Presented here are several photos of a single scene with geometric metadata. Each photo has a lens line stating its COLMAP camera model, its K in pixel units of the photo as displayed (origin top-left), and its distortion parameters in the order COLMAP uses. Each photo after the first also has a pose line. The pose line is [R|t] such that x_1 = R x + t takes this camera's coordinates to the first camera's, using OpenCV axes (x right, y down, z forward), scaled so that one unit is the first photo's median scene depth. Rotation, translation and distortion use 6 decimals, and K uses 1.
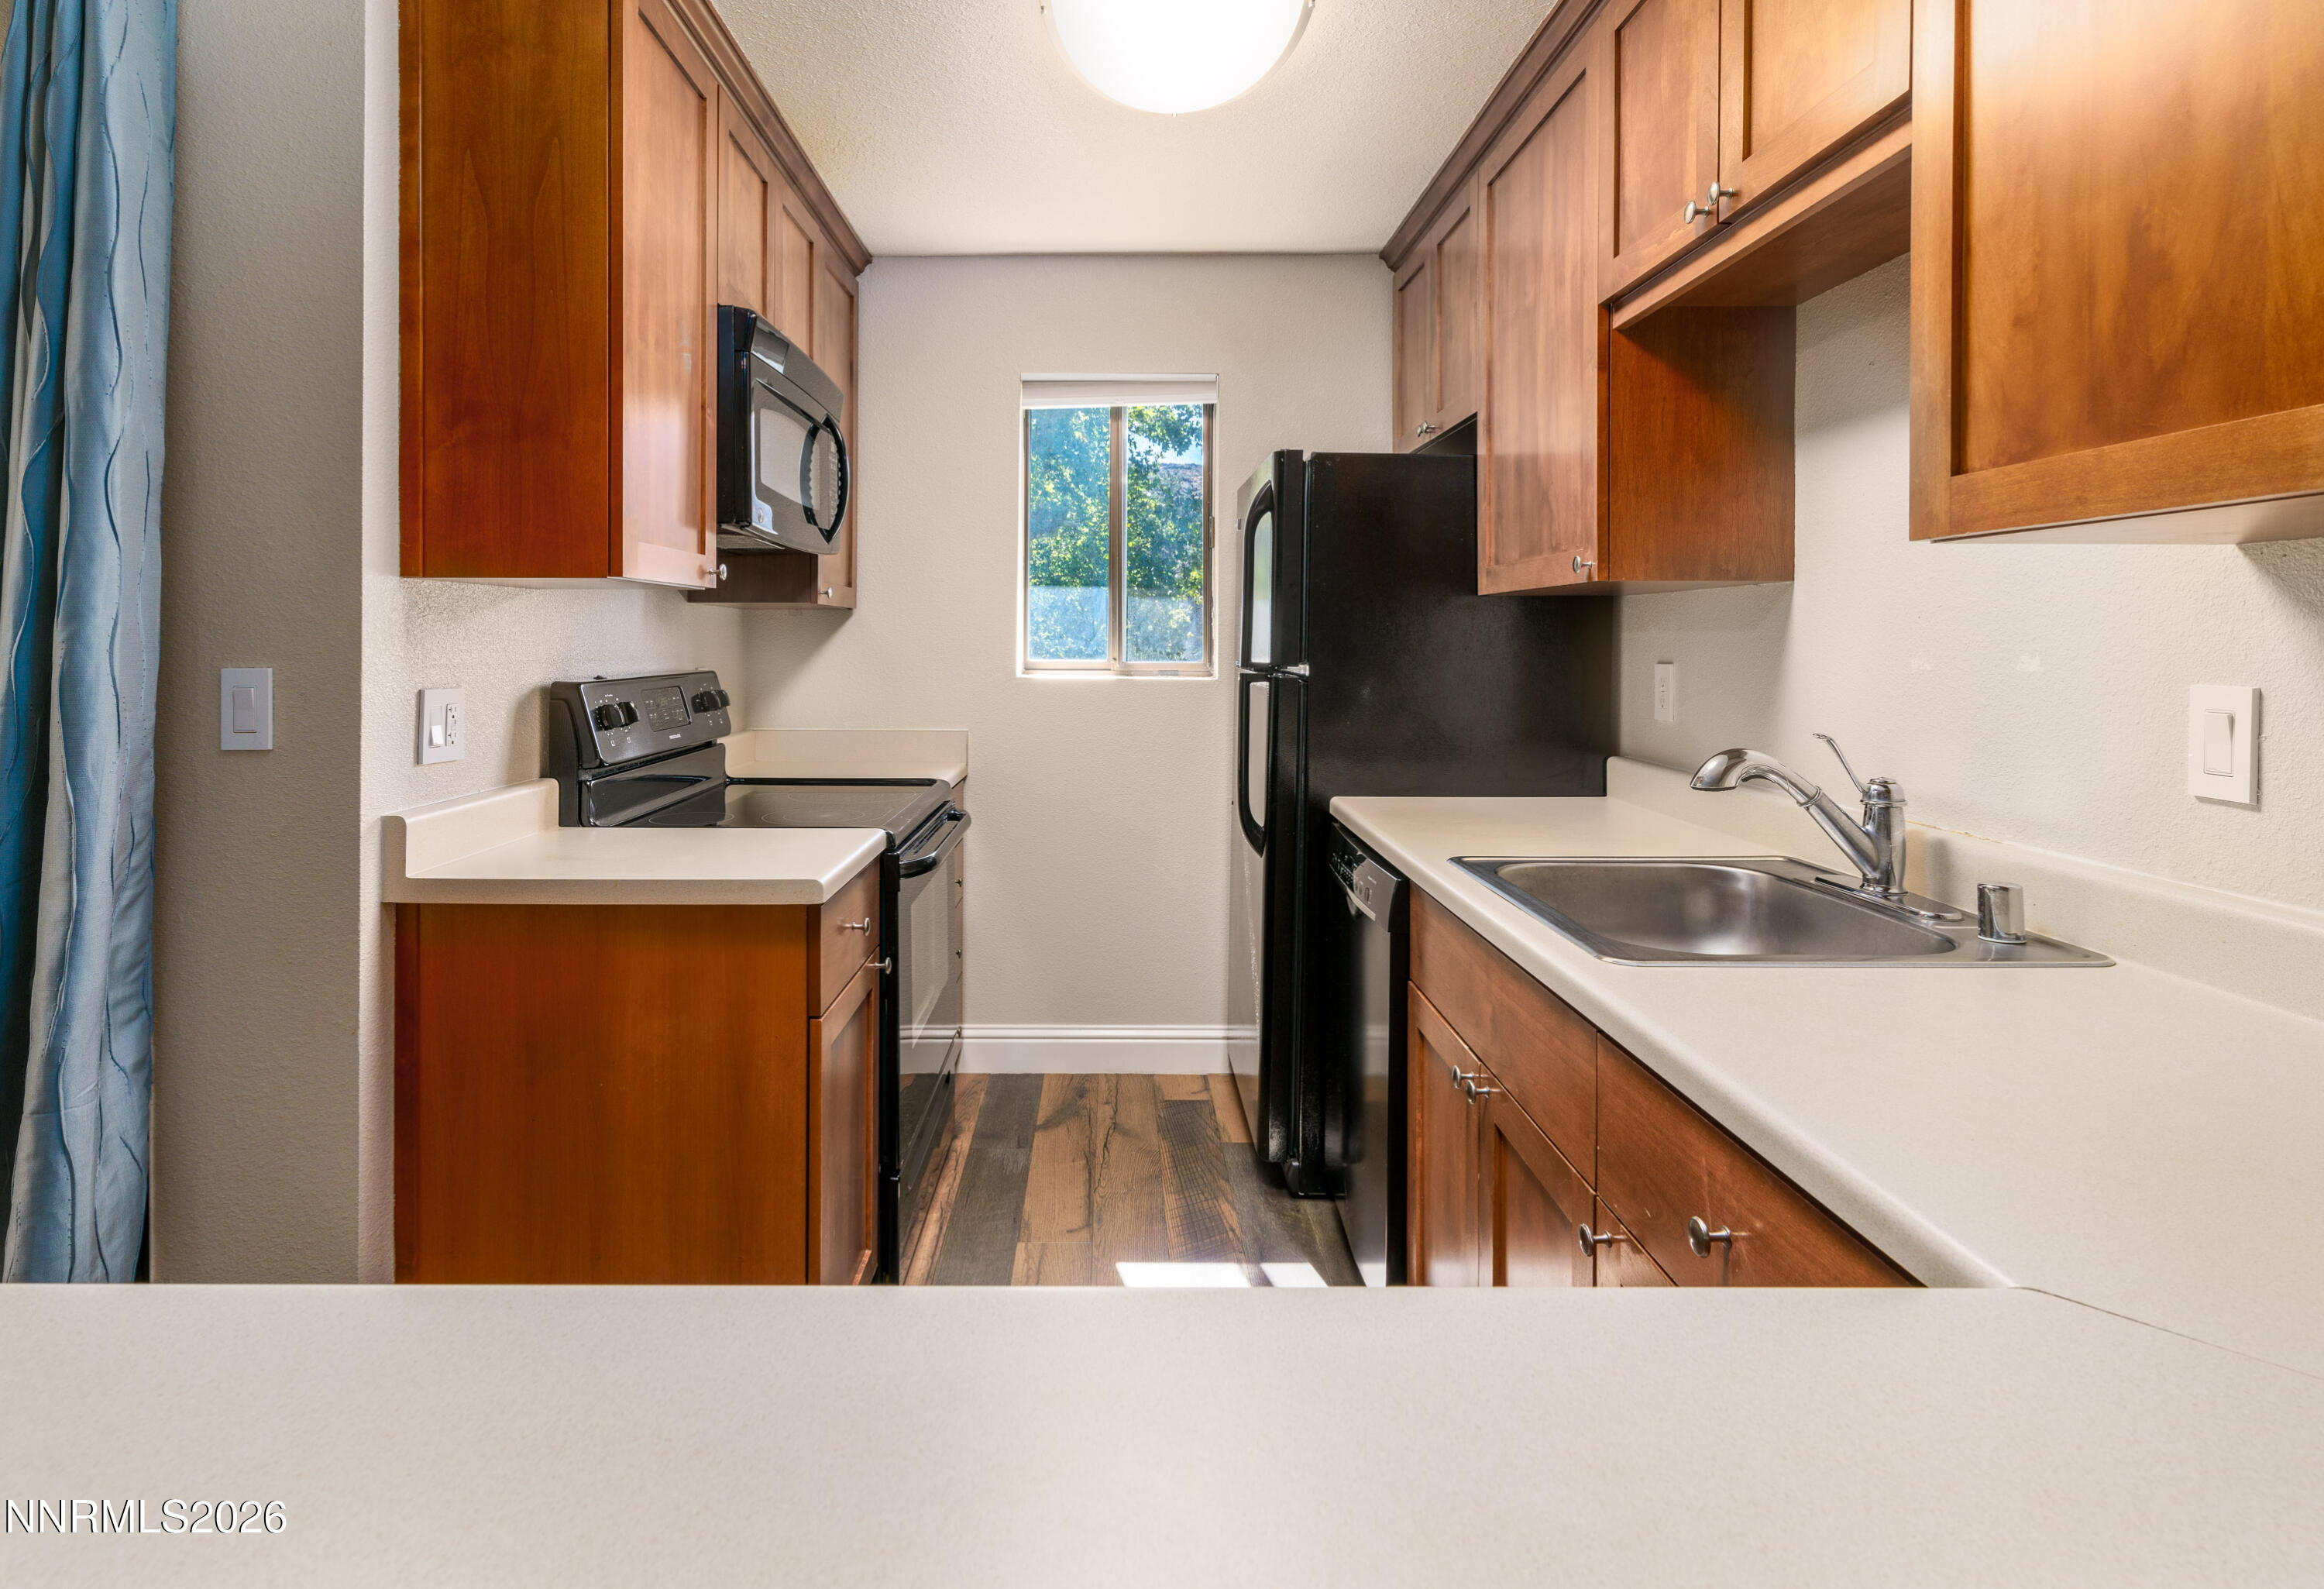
lens RADIAL K [[1195.6, 0, 1113.2], [0, 1195.6, 621.9], [0, 0, 1]] dist [0.001313, 0.000574]
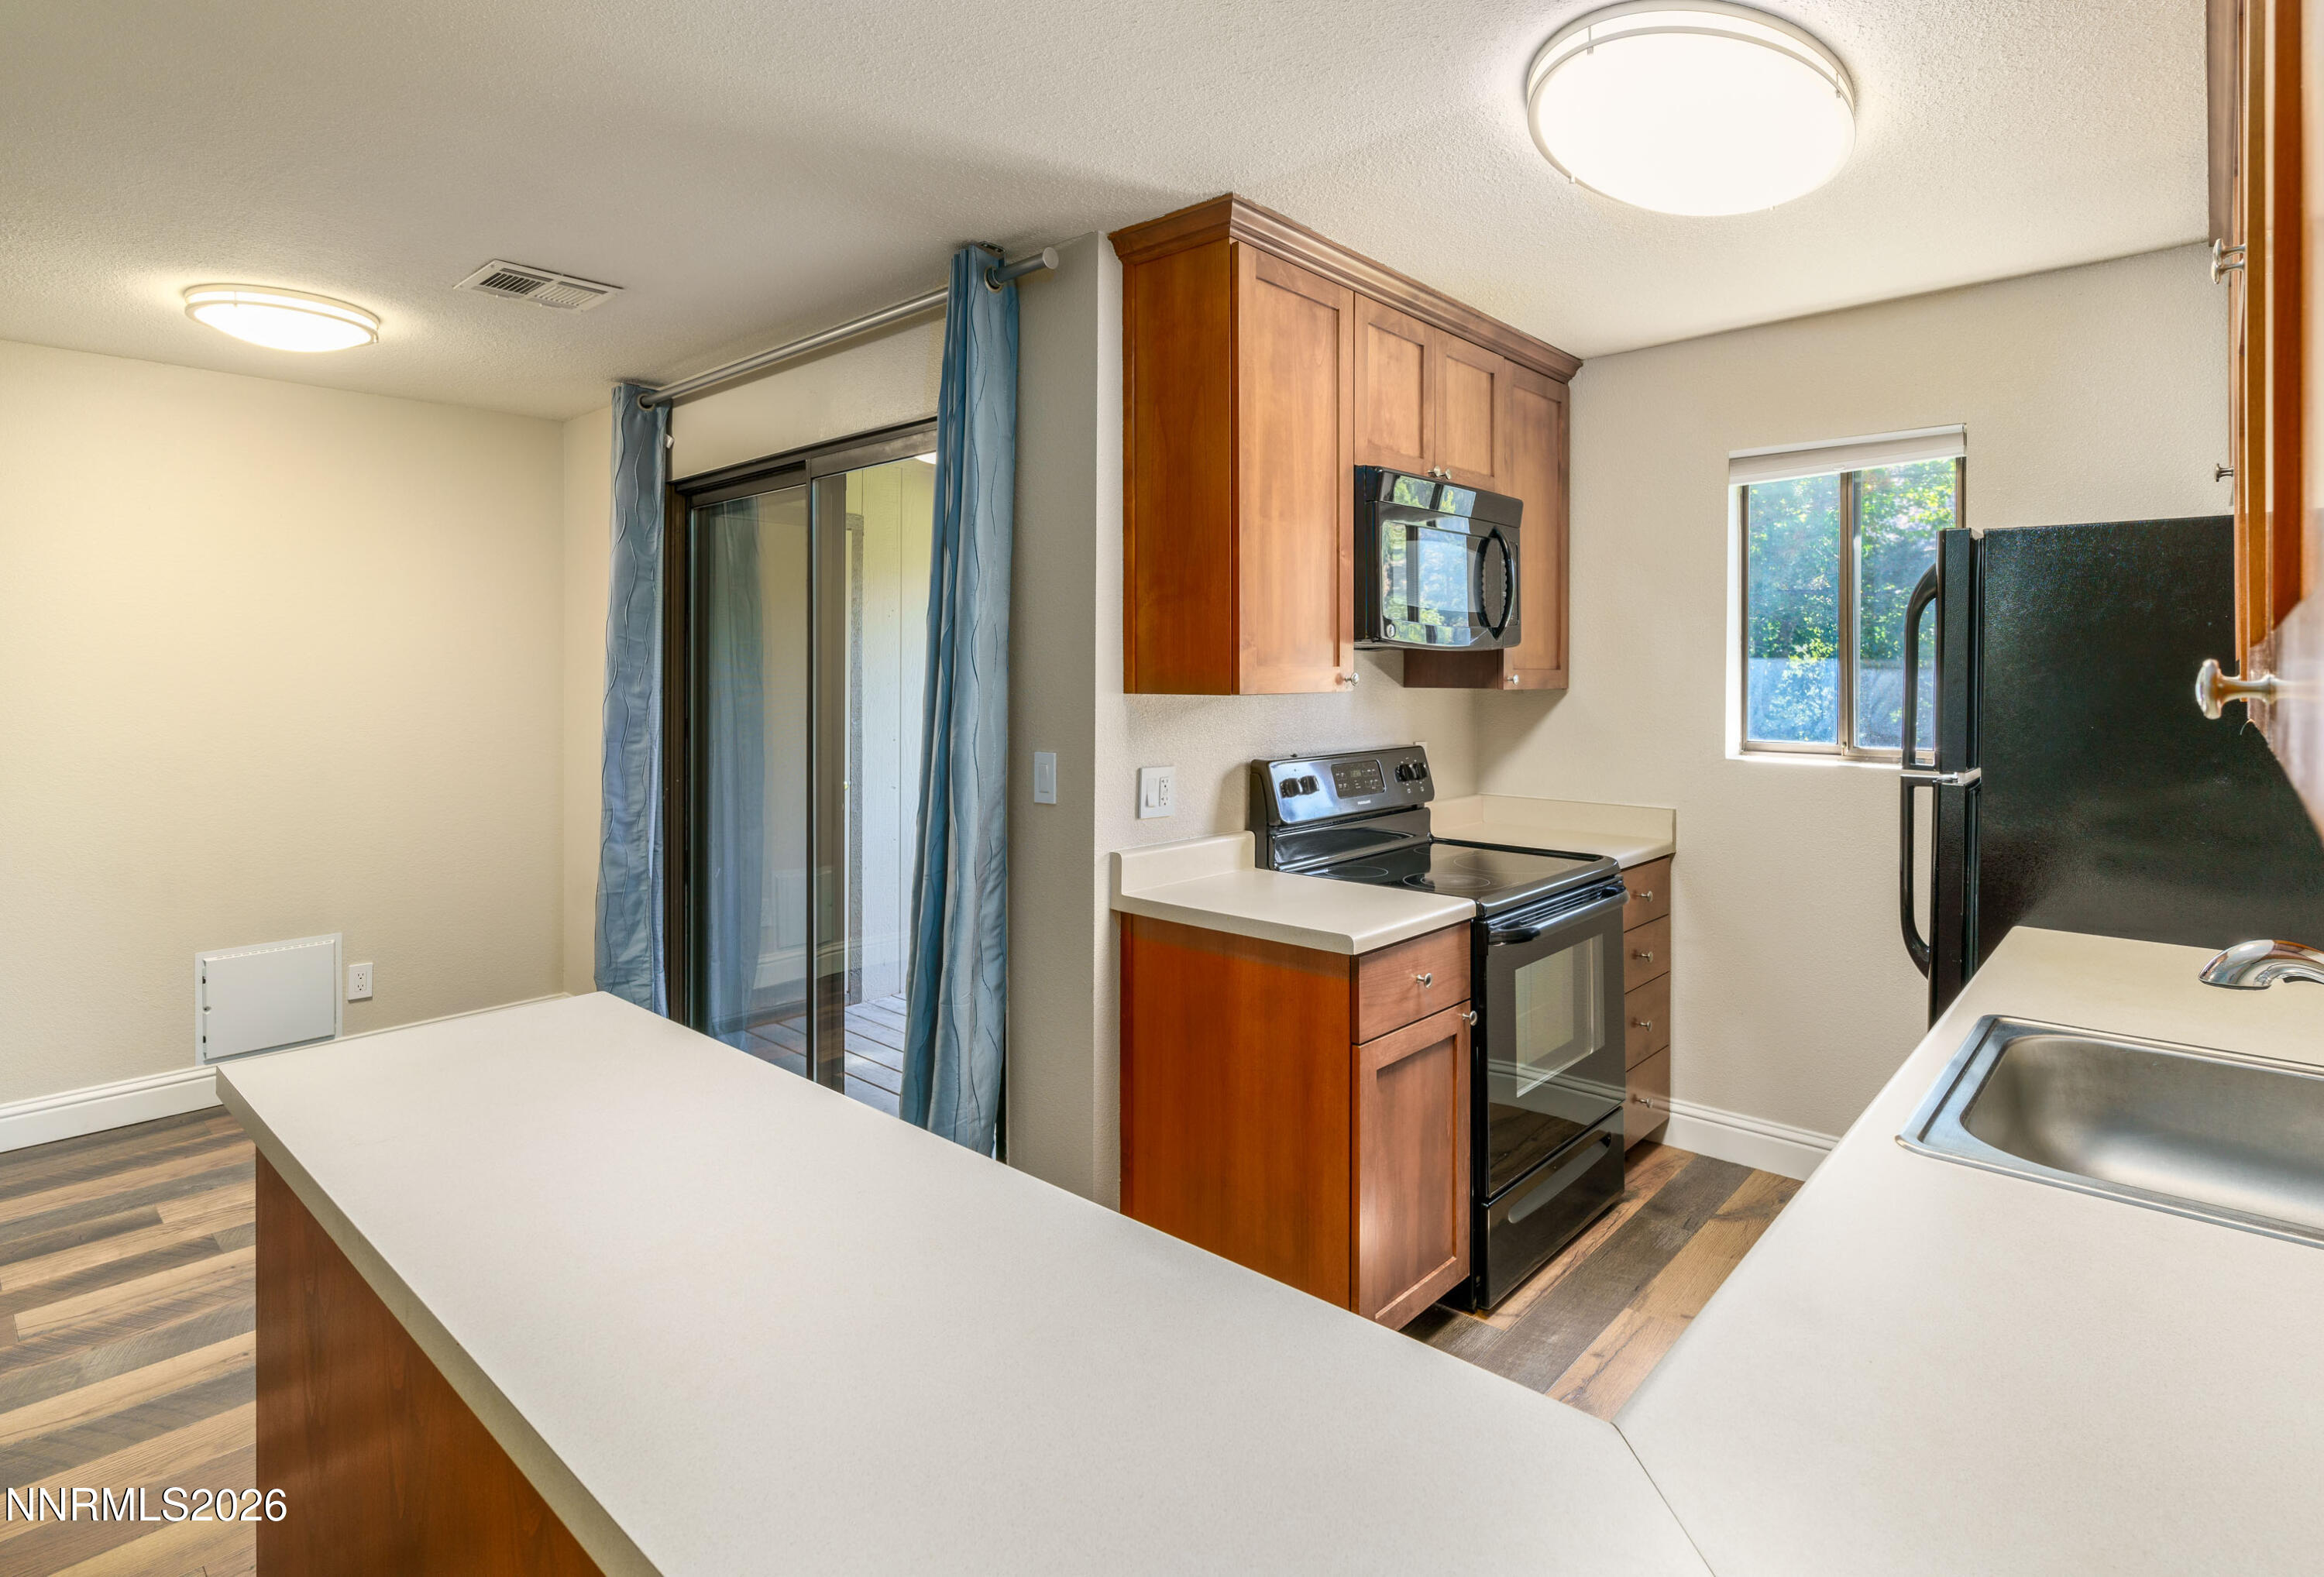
lens RADIAL K [[1170.3, 0, 1165.5], [0, 1170.3, 629.5], [0, 0, 1]] dist [-0.001187, -0.000405]
pose [[0.742856, -0.027650, -0.668880, 0.345911], [0.013060, 0.999555, -0.026816, -0.062364], [0.669324, 0.011185, 0.742887, -0.051947]]
